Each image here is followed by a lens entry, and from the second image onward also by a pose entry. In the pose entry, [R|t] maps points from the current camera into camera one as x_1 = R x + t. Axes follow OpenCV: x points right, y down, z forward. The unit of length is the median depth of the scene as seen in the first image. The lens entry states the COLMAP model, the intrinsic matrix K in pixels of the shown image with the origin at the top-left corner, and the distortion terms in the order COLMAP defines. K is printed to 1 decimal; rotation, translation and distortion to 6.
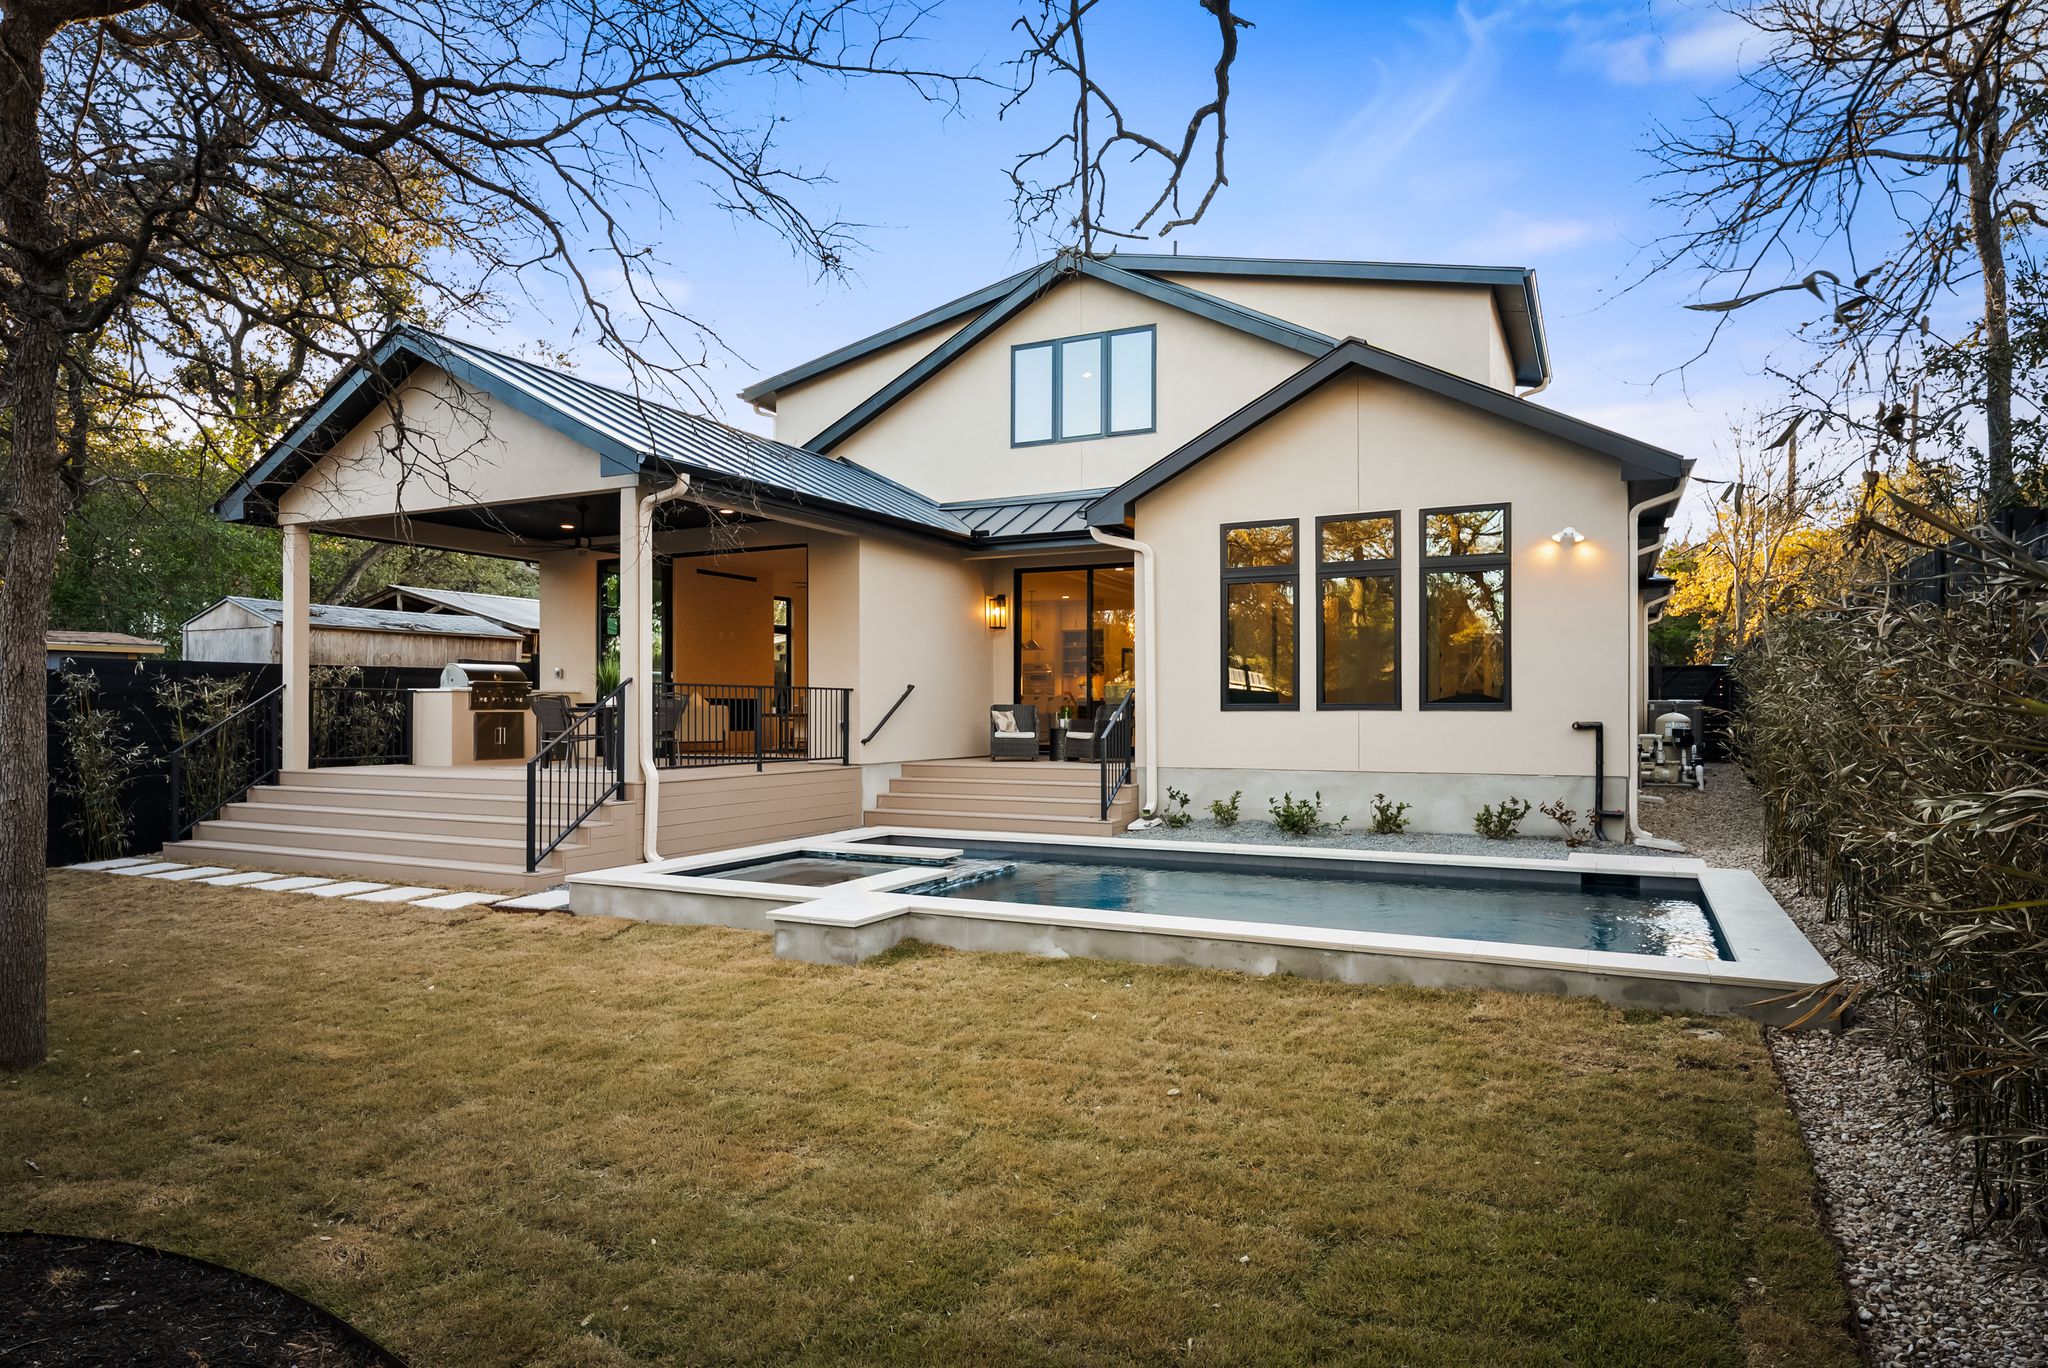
lens RADIAL K [[1145.8, 0, 1024.8], [0, 1145.8, 700.7], [0, 0, 1]] dist [0.005585, 0.001144]
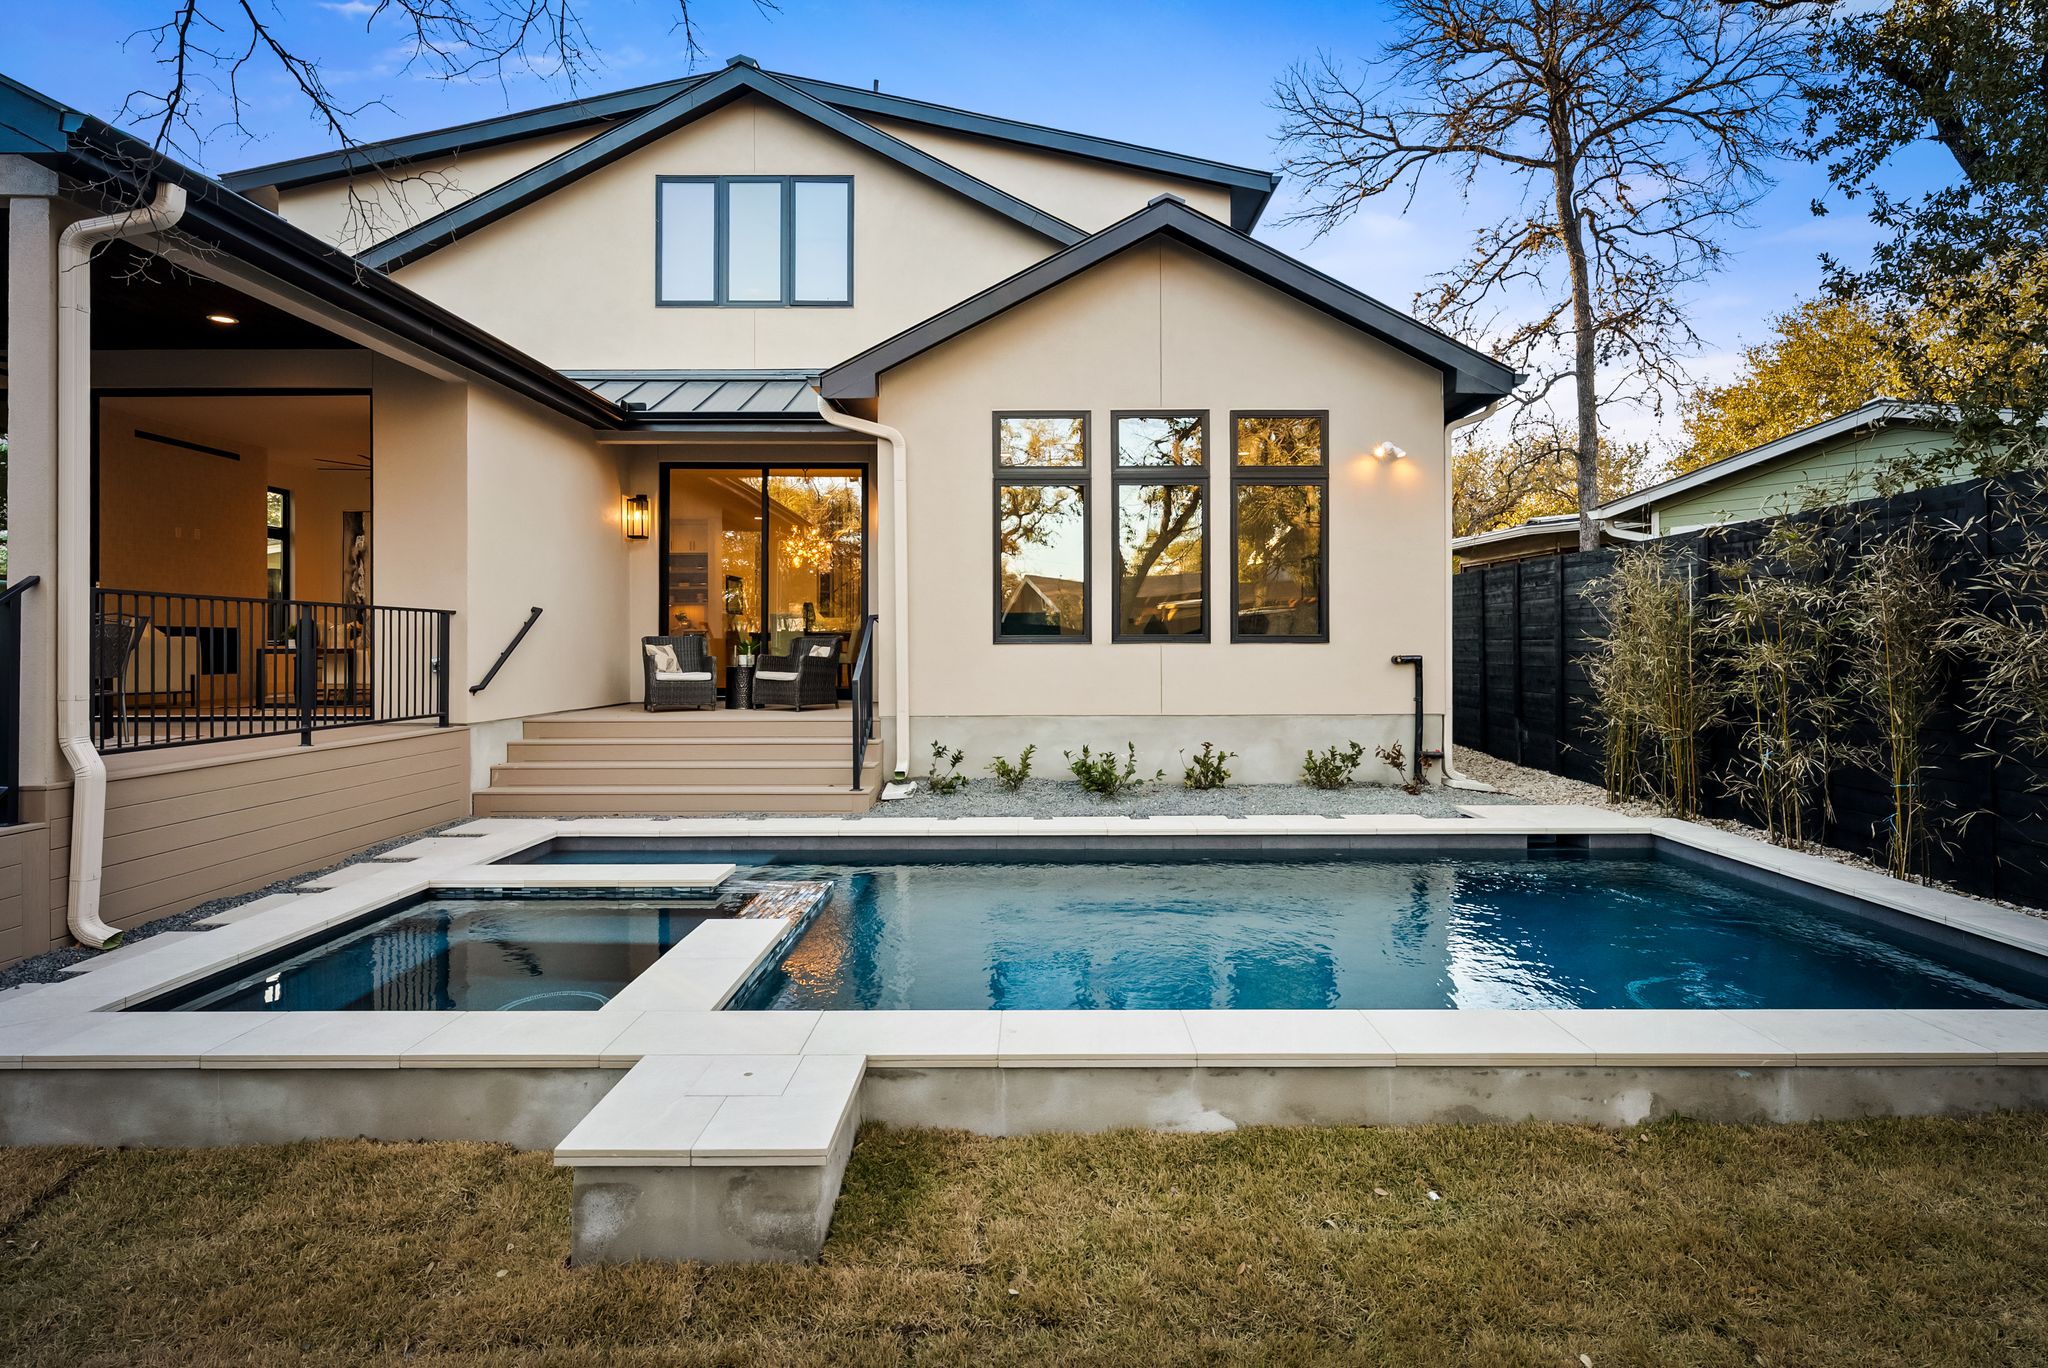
lens RADIAL K [[1030.1, 0, 1007.2], [0, 1030.1, 637.6], [0, 0, 1]] dist [0.001360, 0.001927]
pose [[0.897790, 0.002288, 0.440417, -0.126027], [-0.002553, 0.999997, 0.000008, 0.004037], [-0.440416, -0.001131, 0.897793, 0.318330]]
